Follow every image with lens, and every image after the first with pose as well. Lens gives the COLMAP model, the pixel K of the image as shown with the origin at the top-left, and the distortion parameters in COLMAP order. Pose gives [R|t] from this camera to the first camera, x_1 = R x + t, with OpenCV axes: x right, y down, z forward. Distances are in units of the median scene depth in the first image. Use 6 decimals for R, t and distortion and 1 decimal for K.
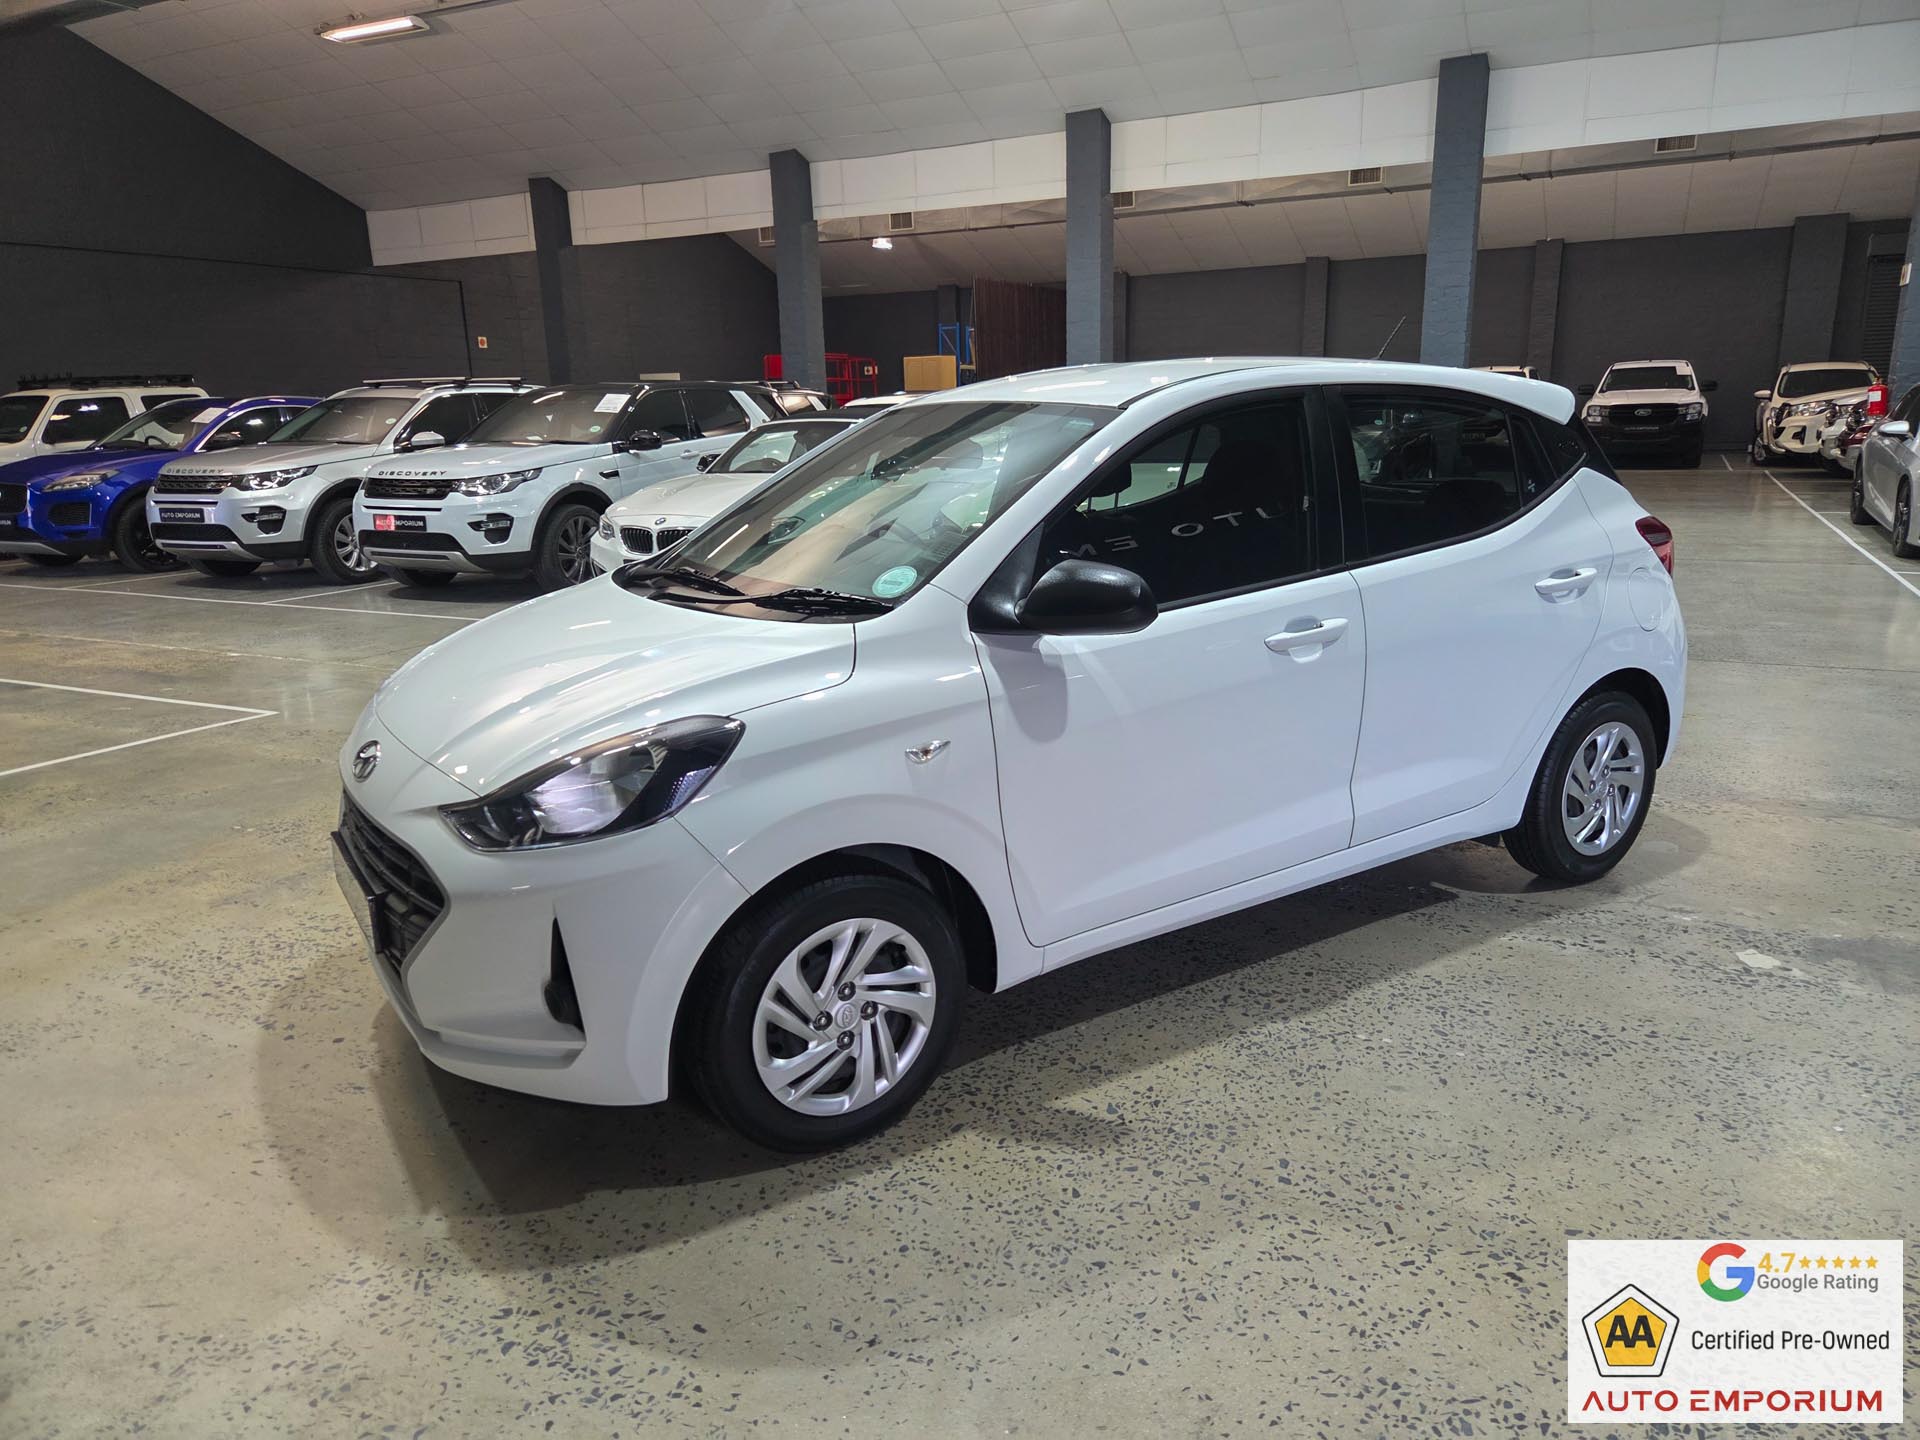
lens RADIAL K [[1286.4, 0, 960.0], [0, 1286.4, 720.0], [0, 0, 1]] dist [0.064032, -0.062816]
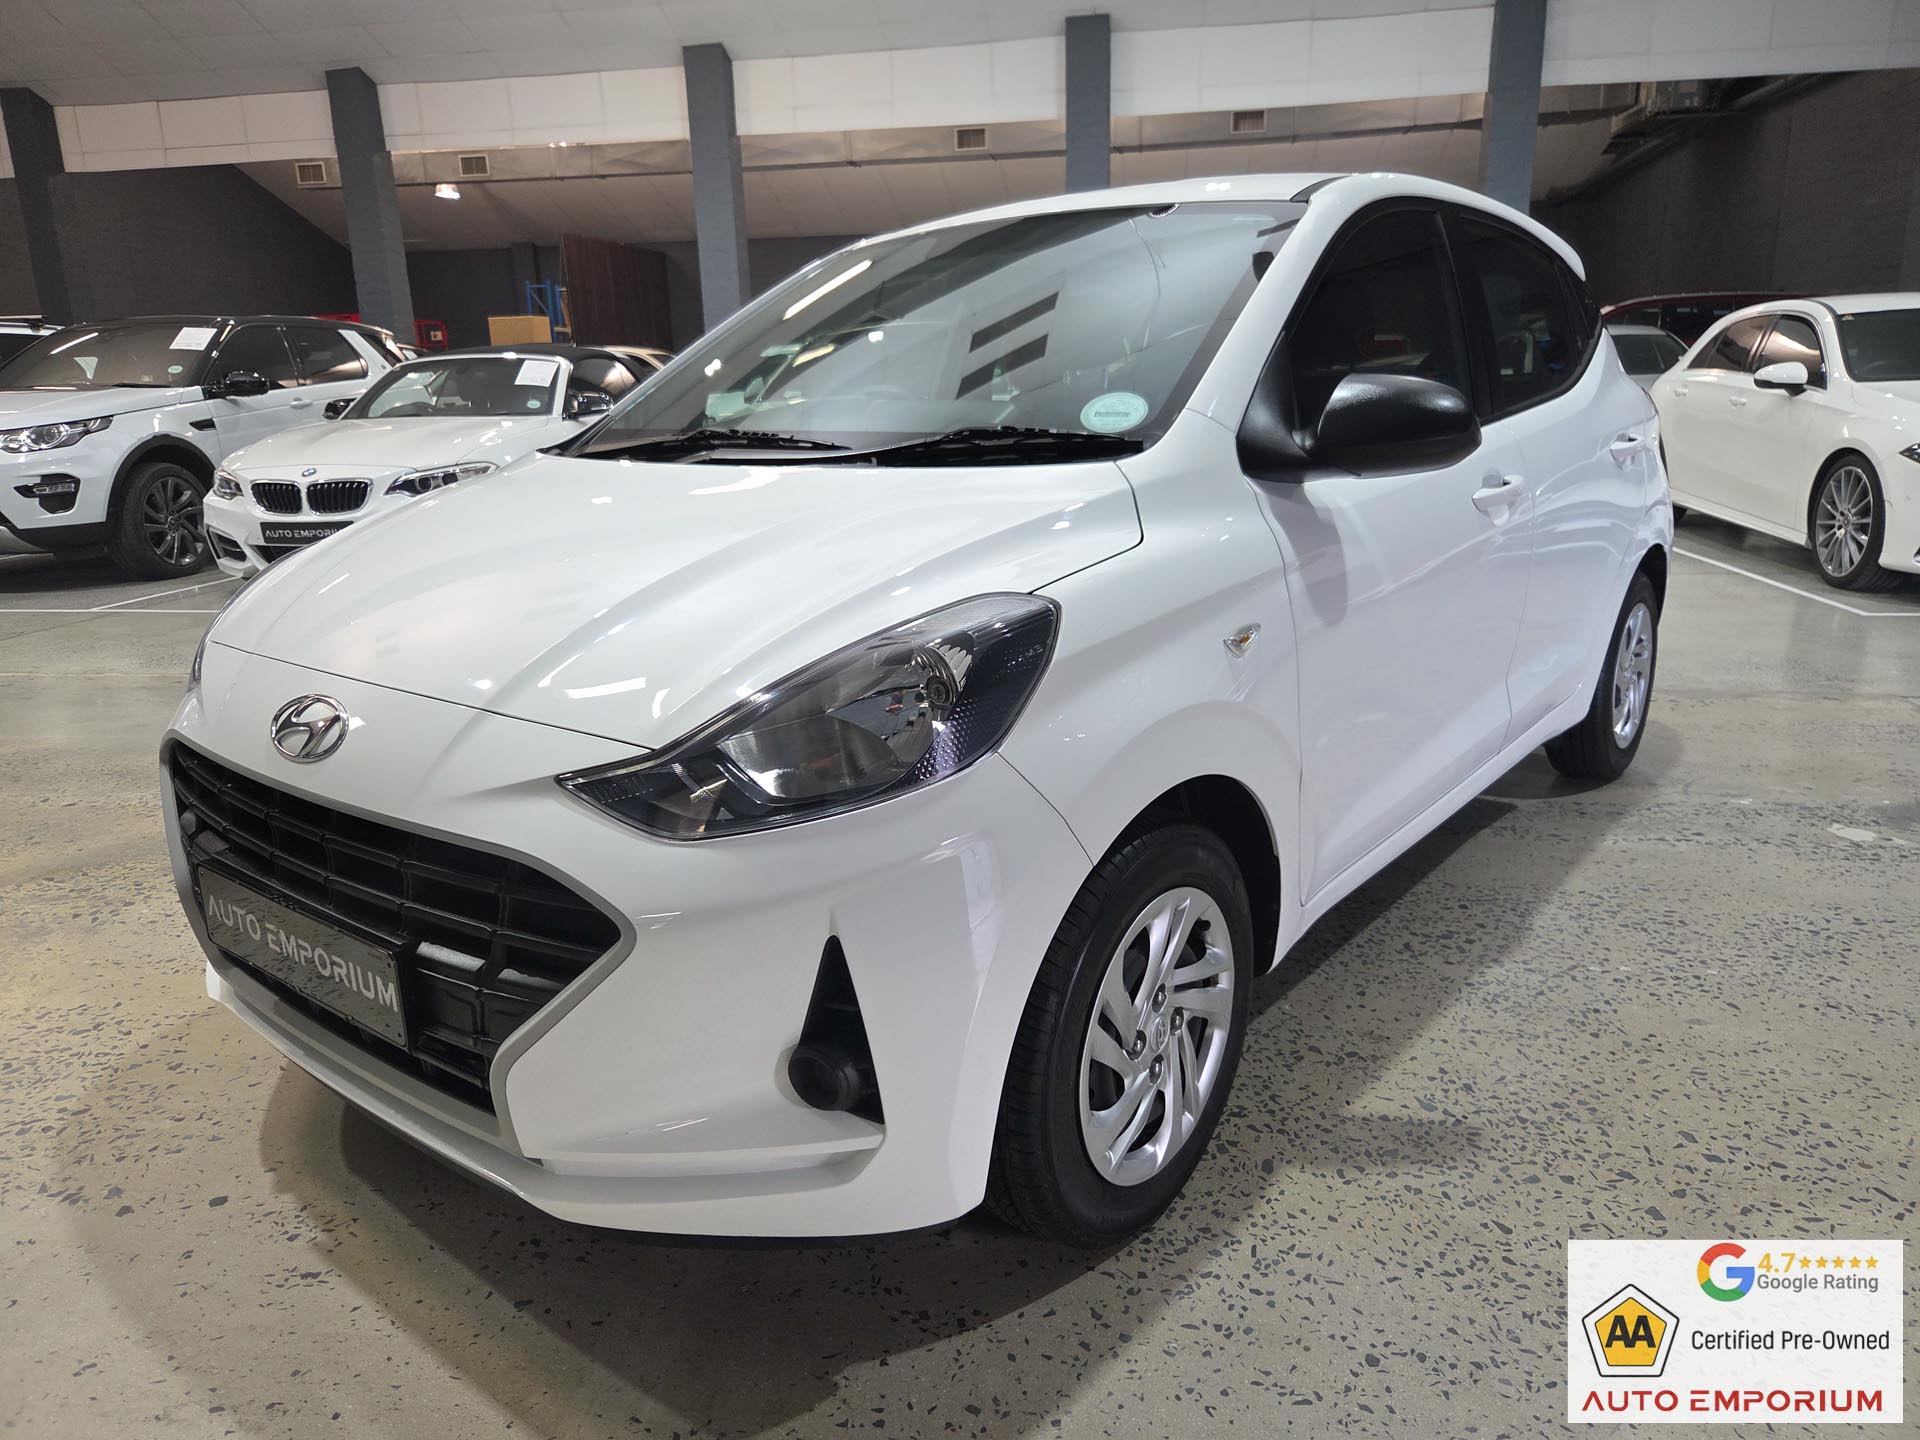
lens RADIAL K [[1311.2, 0, 955.5], [0, 1311.2, 712.0], [0, 0, 1]] dist [0.034865, -0.037429]
pose [[0.950624, -0.077284, 0.300568, -0.097923], [0.076015, 0.996979, 0.015934, 0.010196], [-0.300892, 0.007701, 0.953627, 0.093174]]
